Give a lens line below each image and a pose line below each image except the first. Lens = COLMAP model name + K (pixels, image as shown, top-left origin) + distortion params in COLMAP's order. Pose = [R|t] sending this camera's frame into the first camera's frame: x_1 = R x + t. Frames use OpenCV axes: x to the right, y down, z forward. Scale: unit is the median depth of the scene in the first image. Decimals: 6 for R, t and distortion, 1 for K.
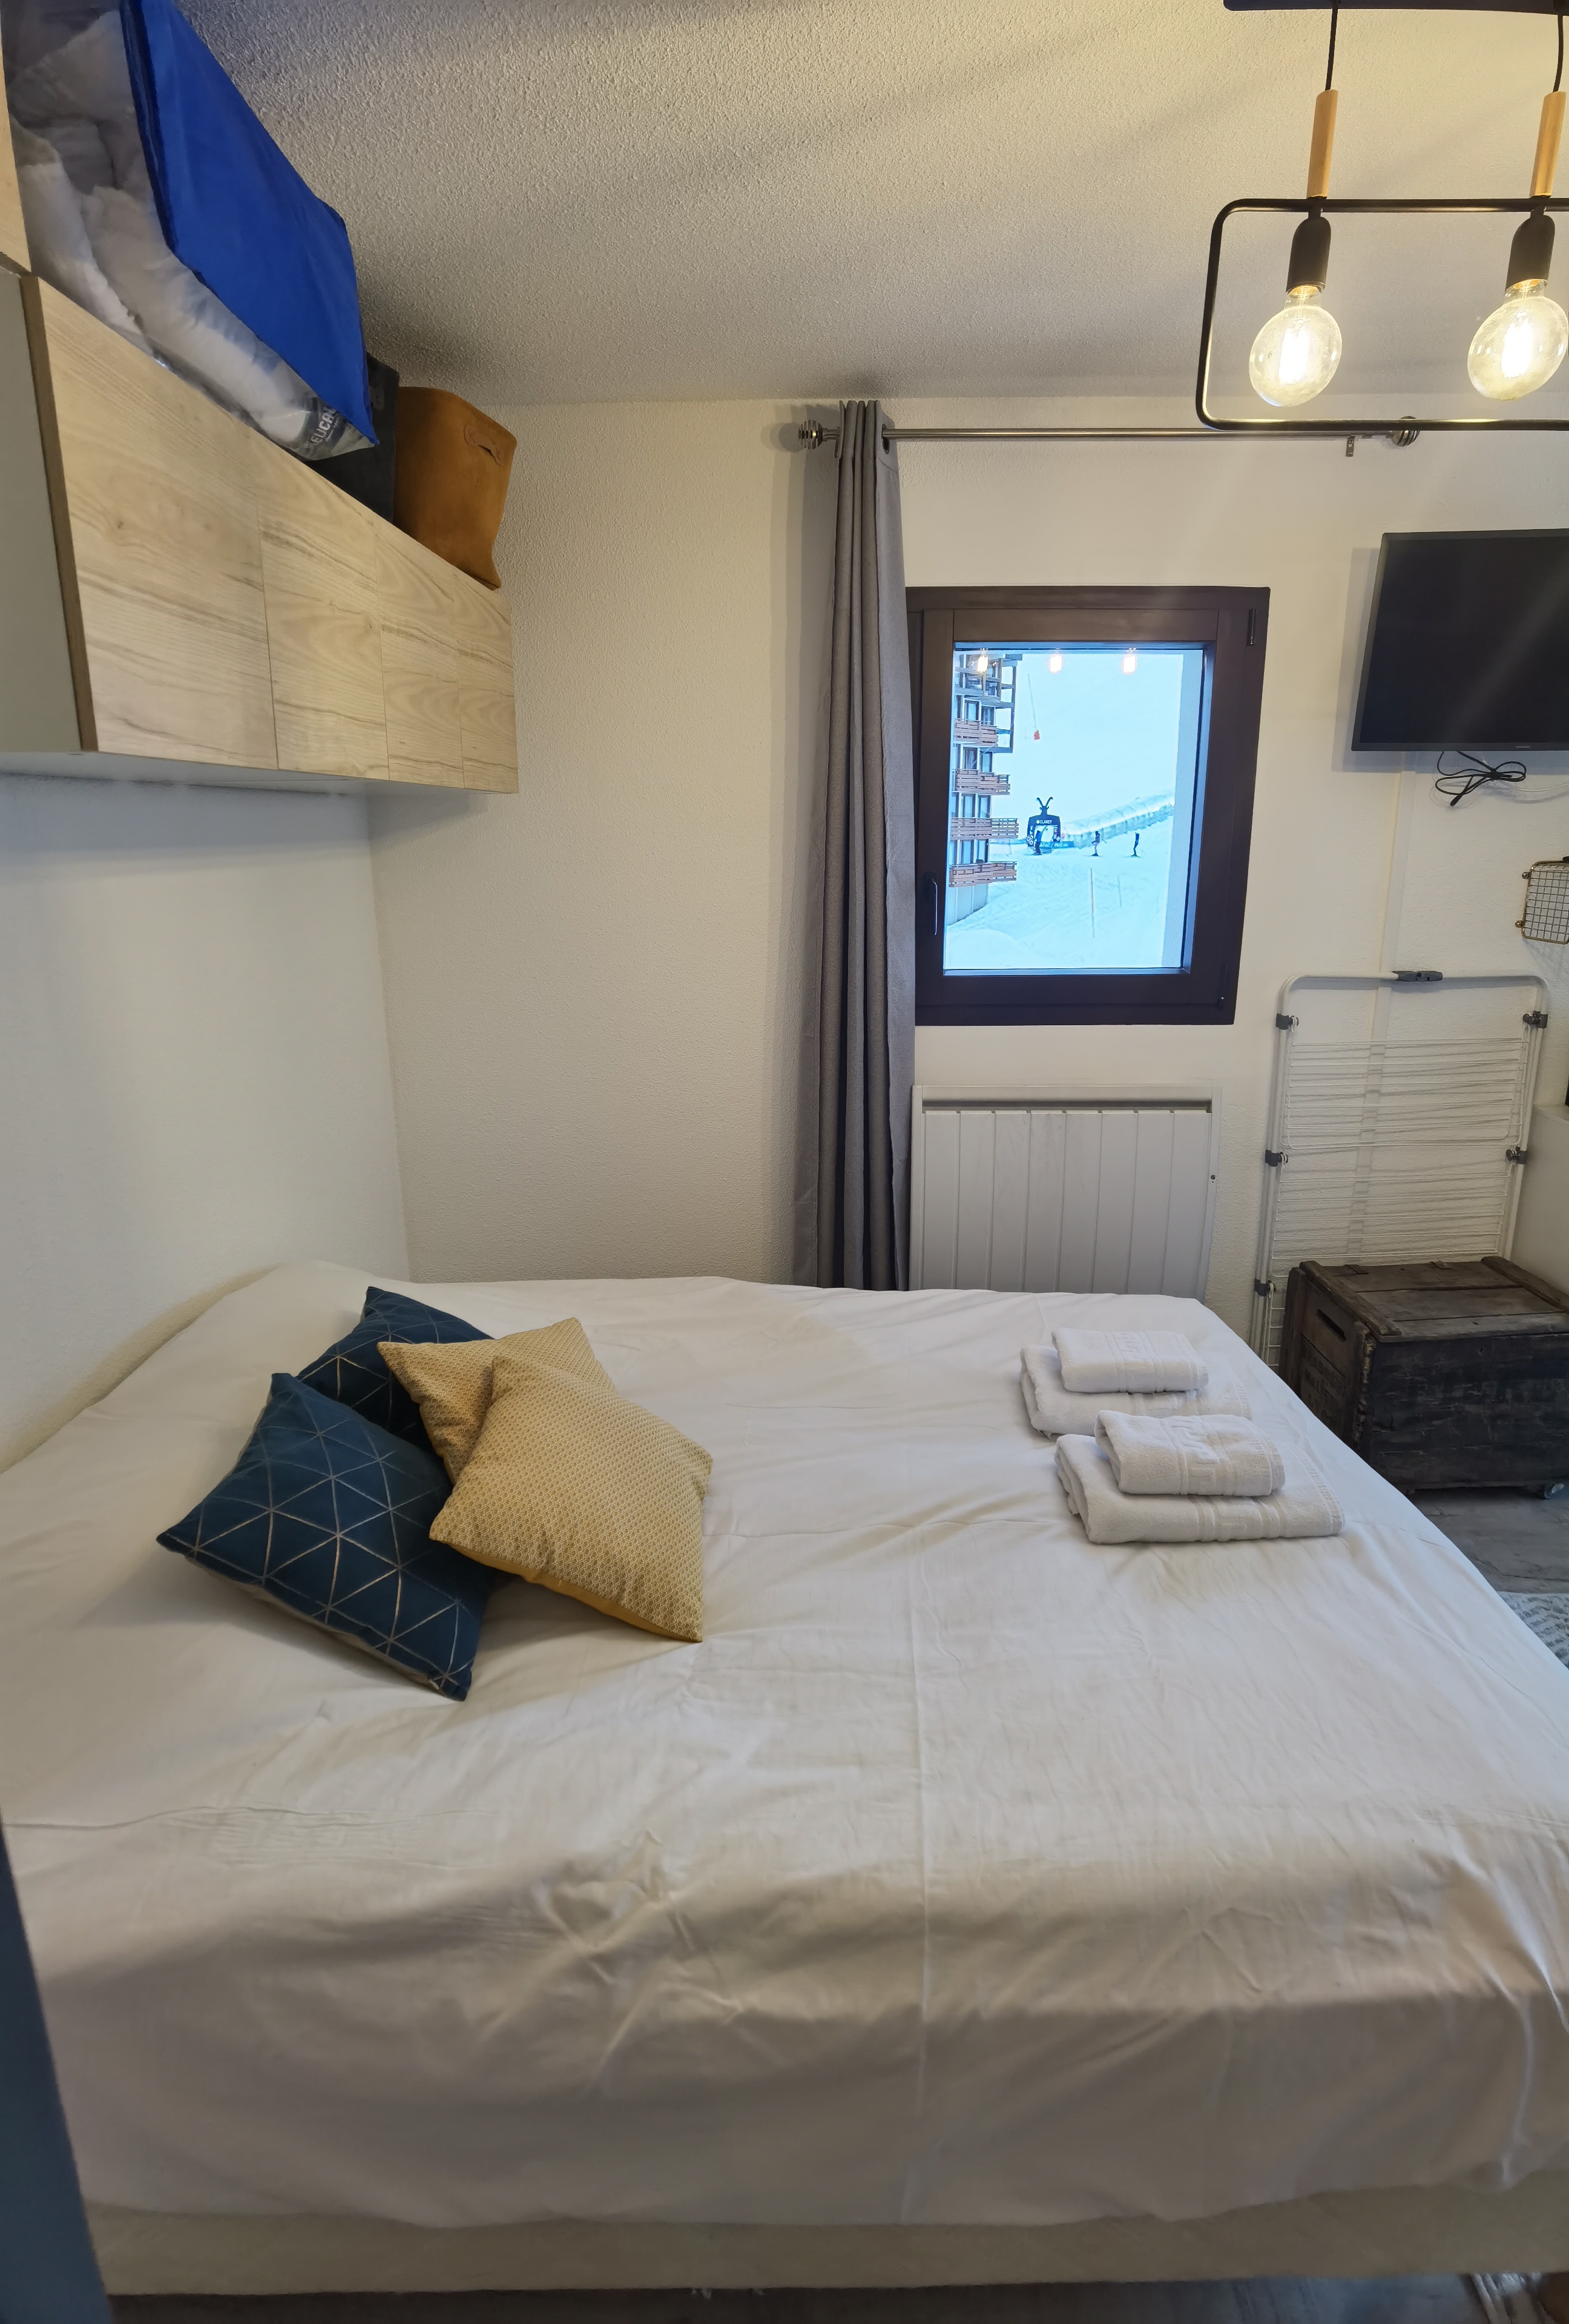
lens RADIAL K [[1223.9, 0, 775.8], [0, 1223.9, 1159.6], [0, 0, 1]] dist [-0.046711, 0.024628]
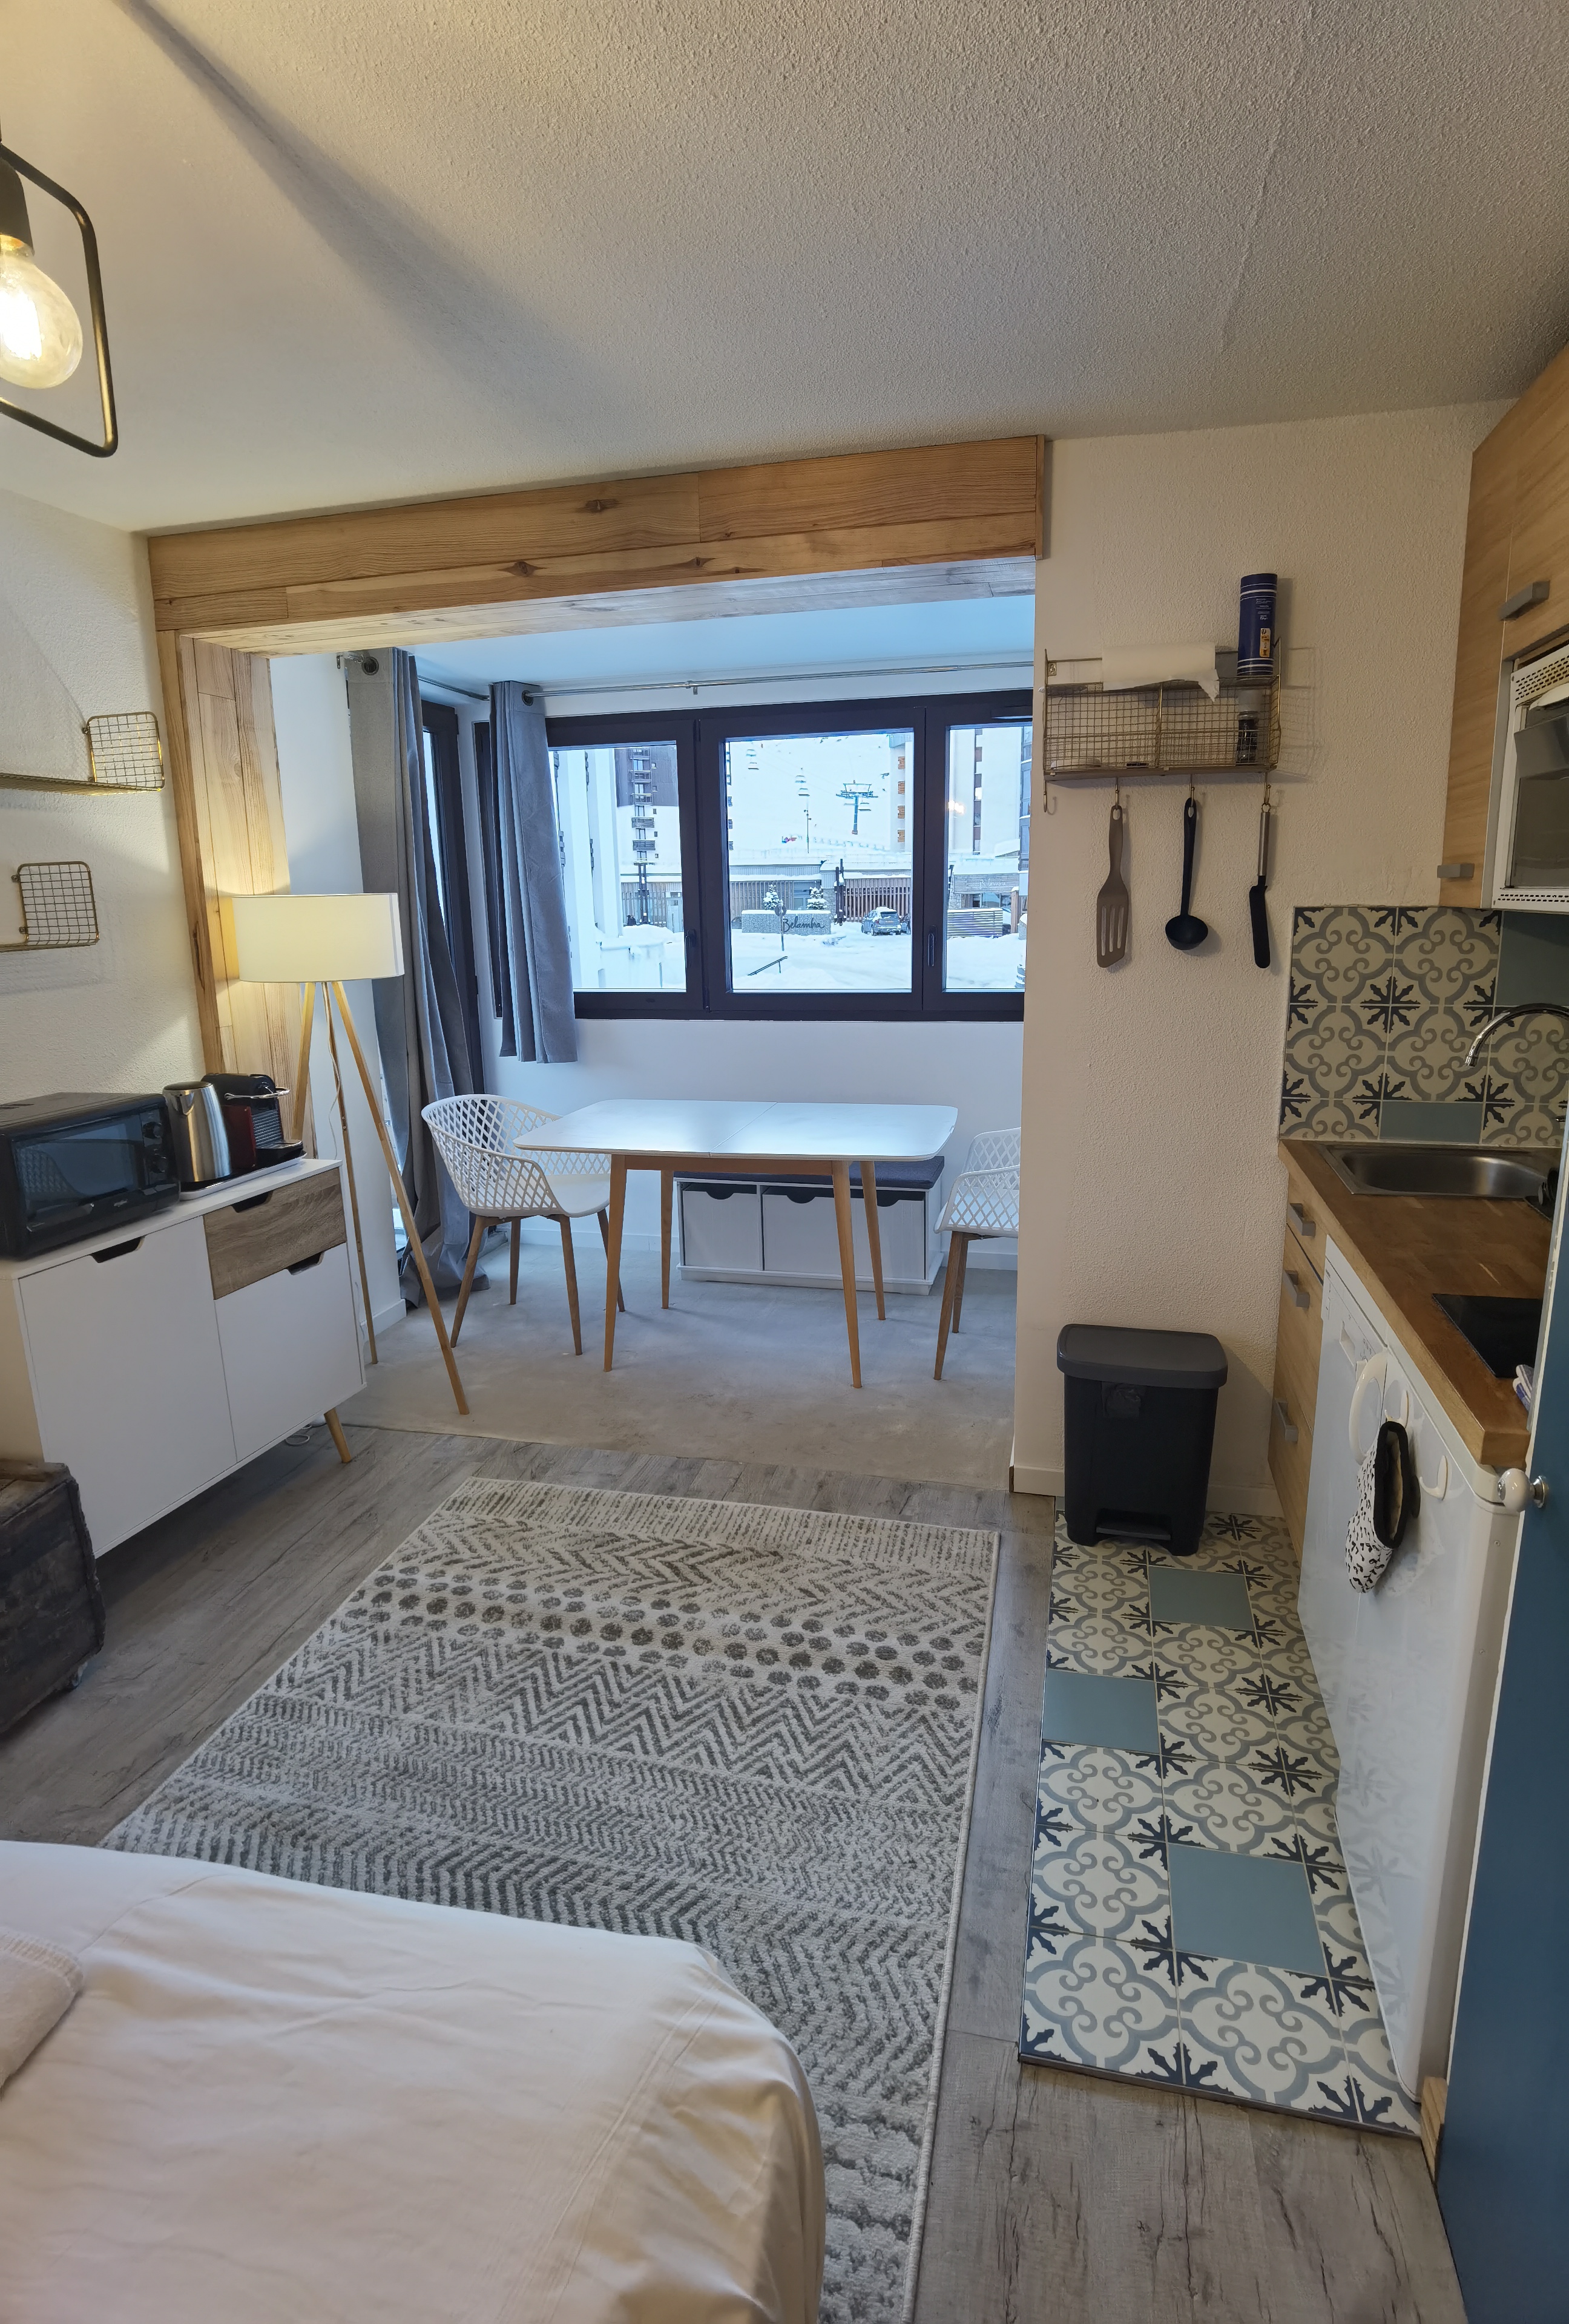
lens RADIAL K [[1223.9, 0, 805.2], [0, 1223.9, 1154.7], [0, 0, 1]] dist [-0.046711, 0.024628]
pose [[0.199684, -0.211210, 0.956826, 0.012931], [0.276621, 0.948924, 0.151736, -0.065986], [-0.940004, 0.234379, 0.247910, 0.227700]]
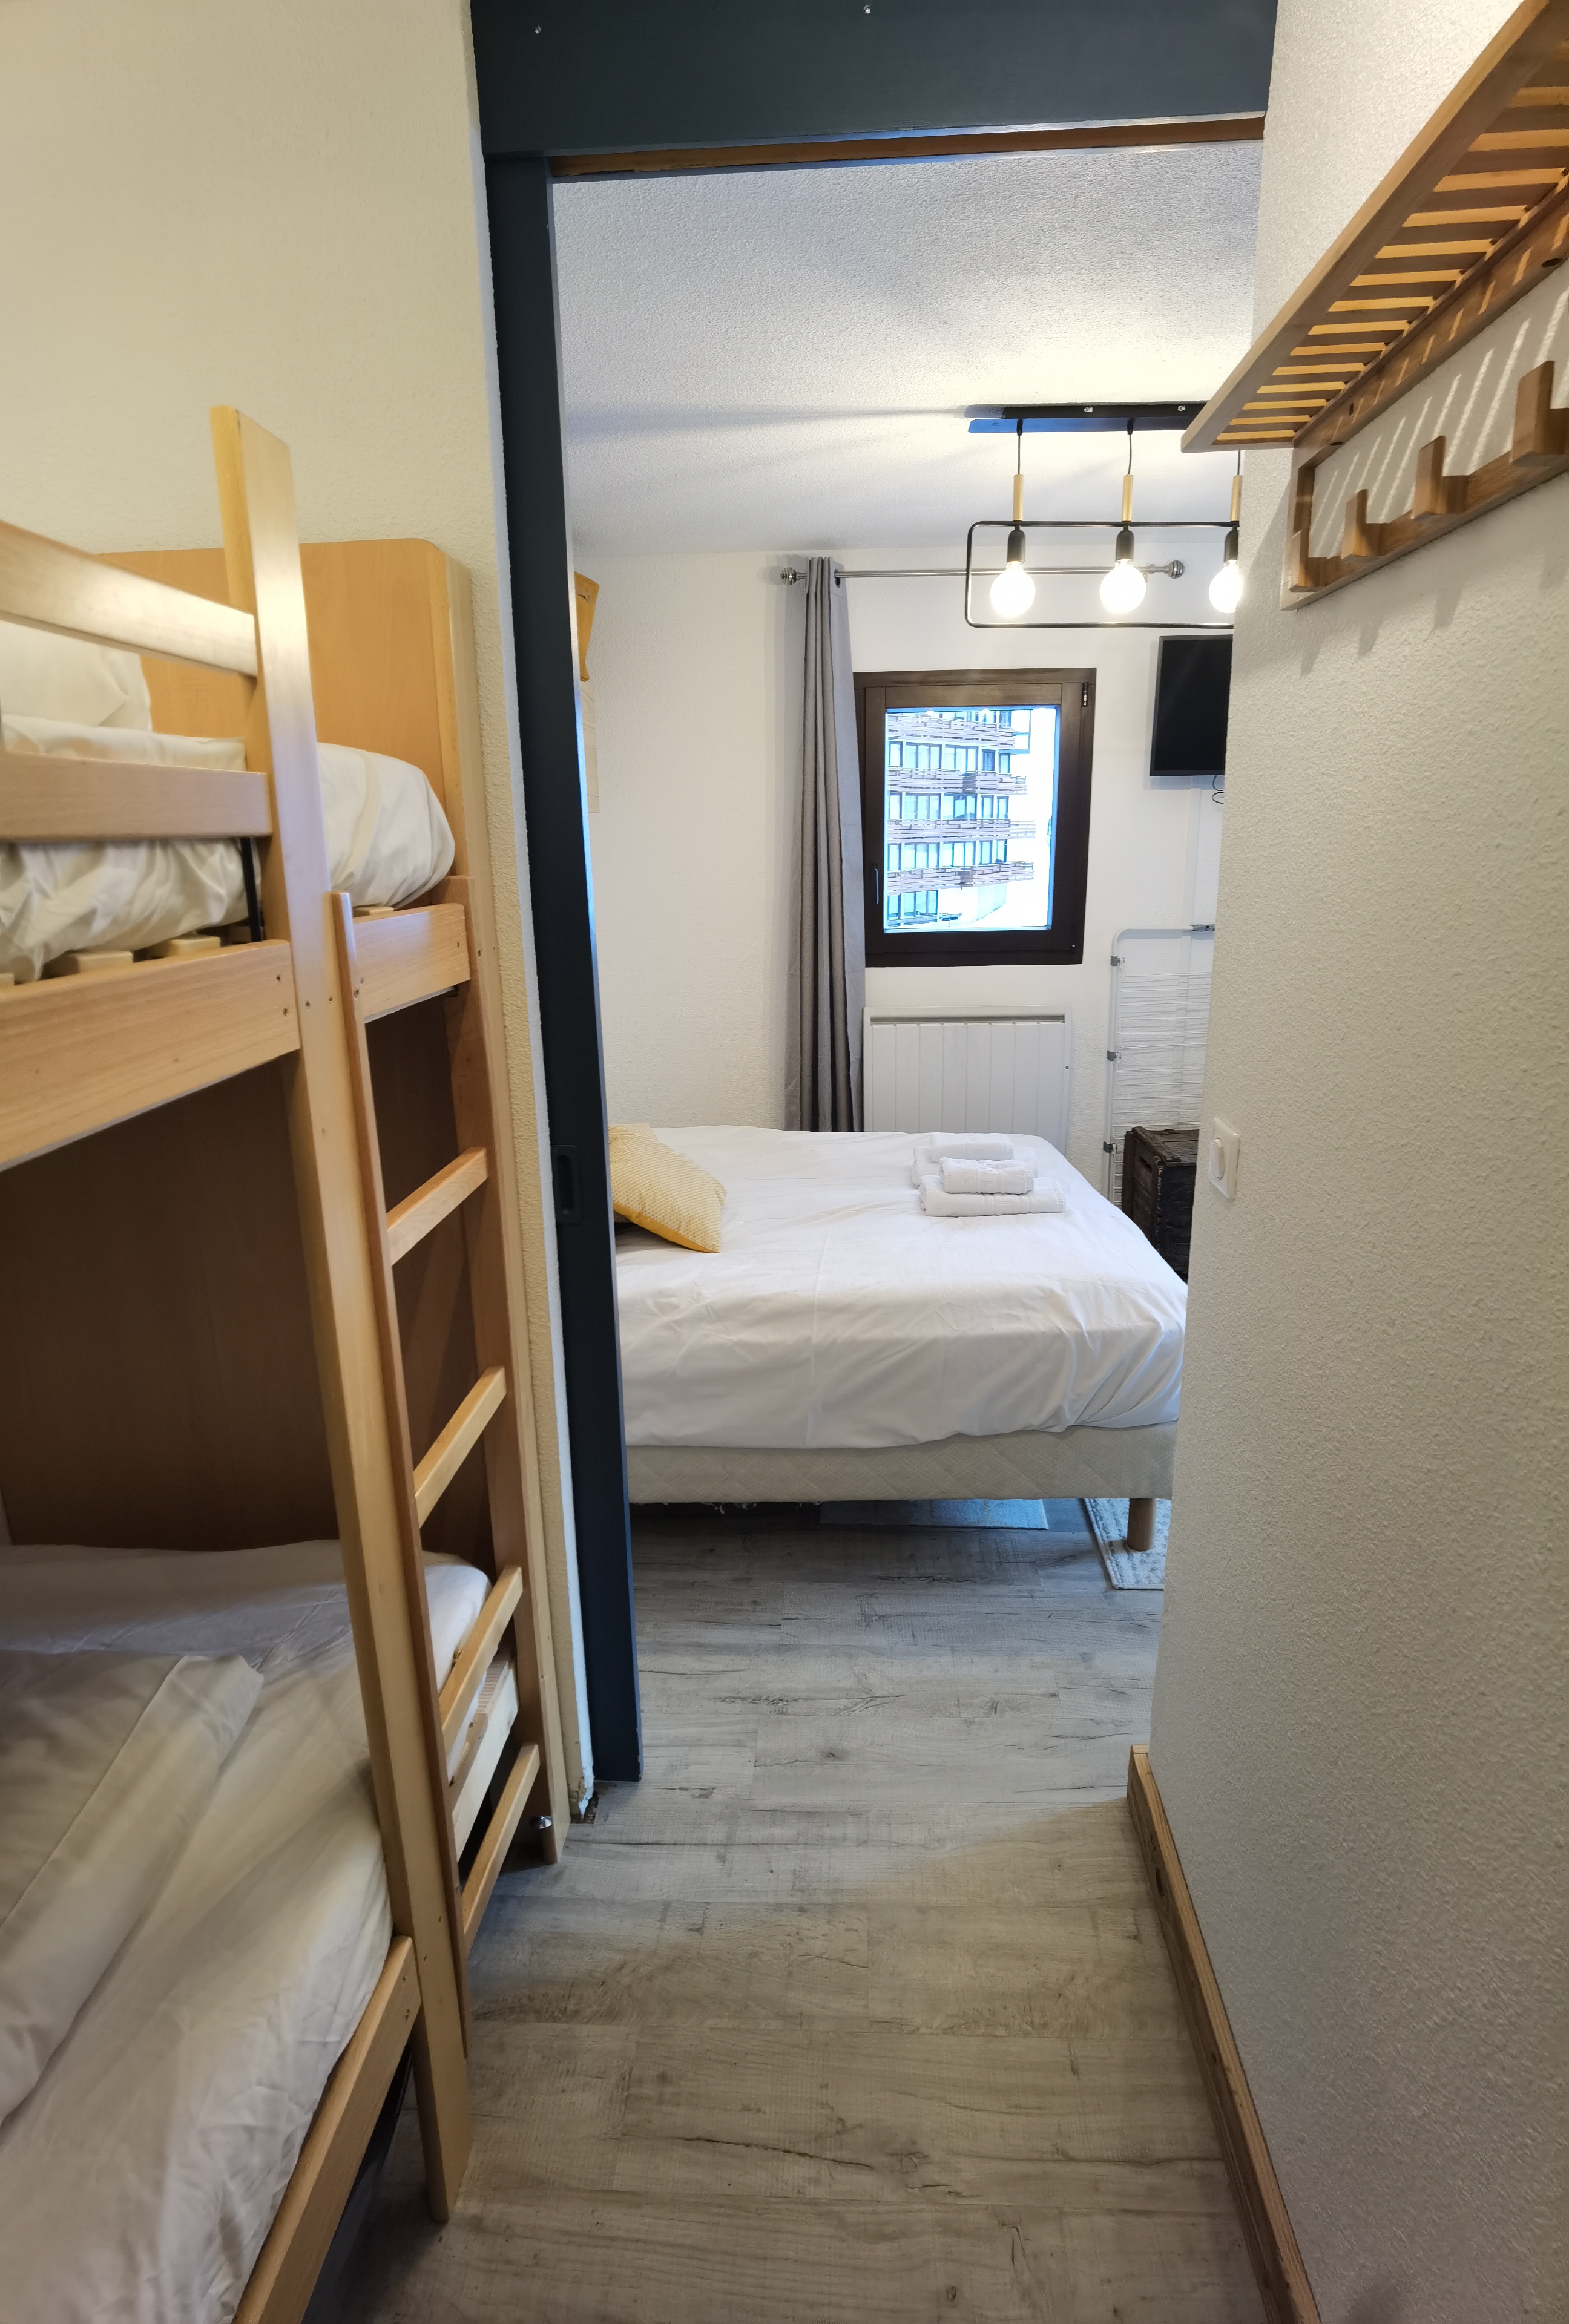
lens RADIAL K [[1223.9, 0, 789.1], [0, 1223.9, 1159.5], [0, 0, 1]] dist [-0.046711, 0.024628]
pose [[0.999911, -0.008840, -0.010038, 0.040160], [0.008816, 0.999958, -0.002348, 0.142375], [0.010058, 0.002259, 0.999947, -0.538575]]
